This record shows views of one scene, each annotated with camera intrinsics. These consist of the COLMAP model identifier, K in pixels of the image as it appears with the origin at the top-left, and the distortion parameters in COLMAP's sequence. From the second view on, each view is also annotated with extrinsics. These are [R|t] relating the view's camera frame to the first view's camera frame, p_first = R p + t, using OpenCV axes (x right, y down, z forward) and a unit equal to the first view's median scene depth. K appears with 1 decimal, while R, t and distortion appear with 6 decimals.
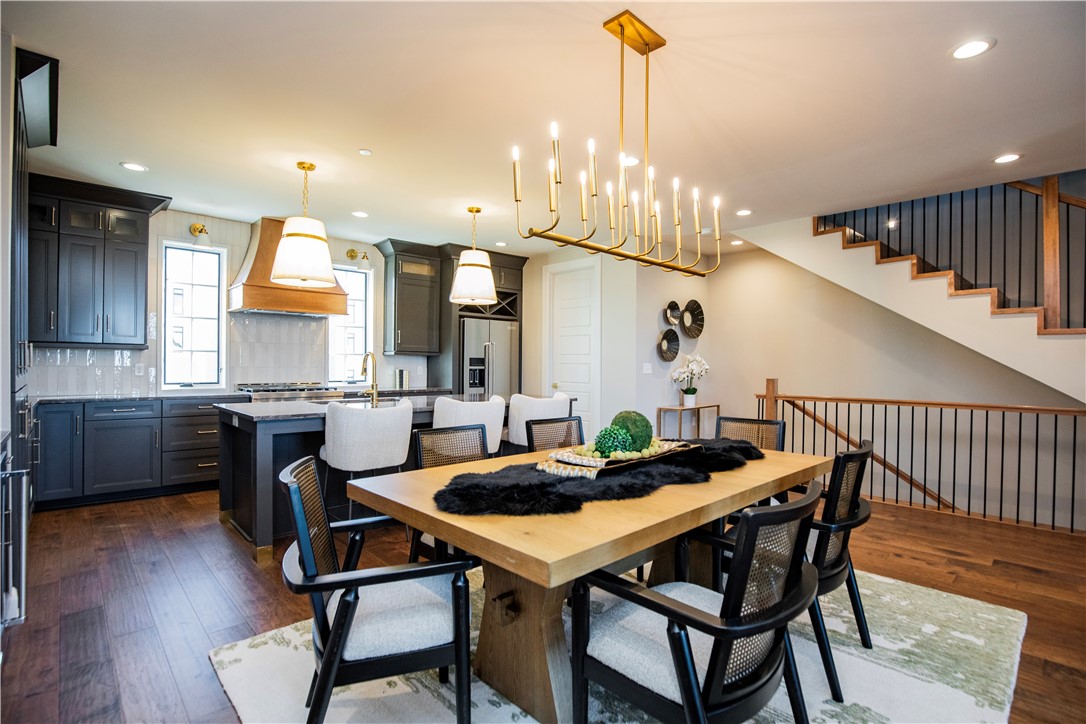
lens RADIAL K [[503.9, 0, 538.0], [0, 503.9, 365.5], [0, 0, 1]] dist [-0.028578, 0.001473]
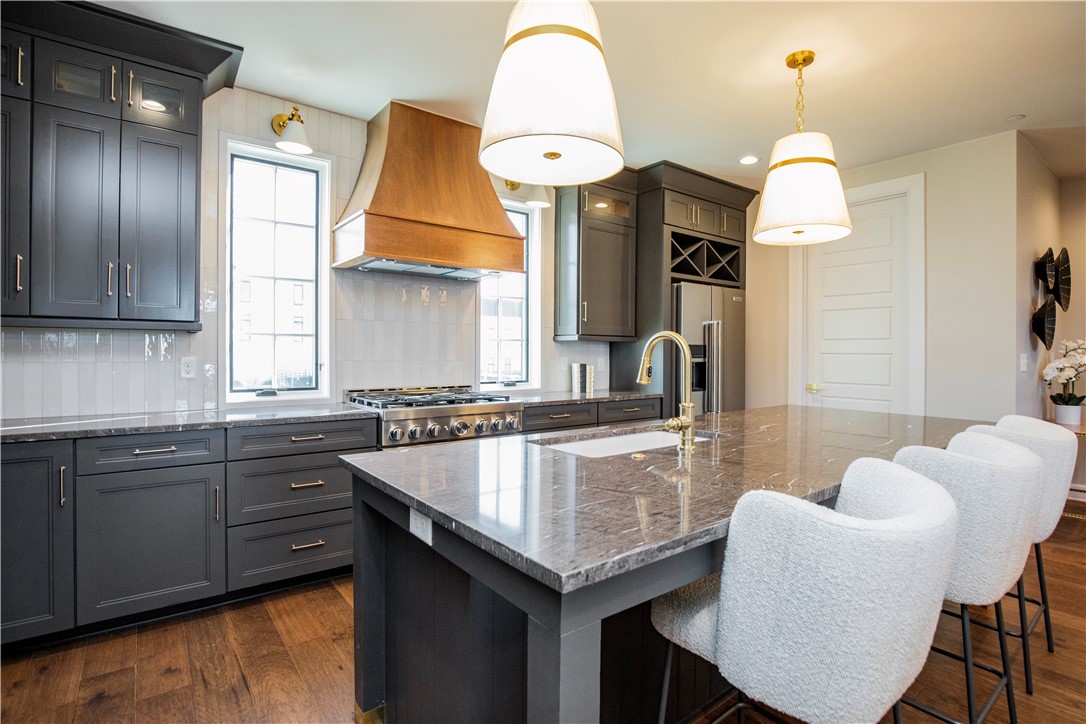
lens RADIAL K [[518.3, 0, 543.8], [0, 518.3, 355.4], [0, 0, 1]] dist [-0.028911, 0.003392]
pose [[0.994986, -0.001792, -0.099996, -0.327611], [0.002176, 0.999991, 0.003736, -0.006680], [0.099988, -0.003935, 0.994981, 0.437851]]
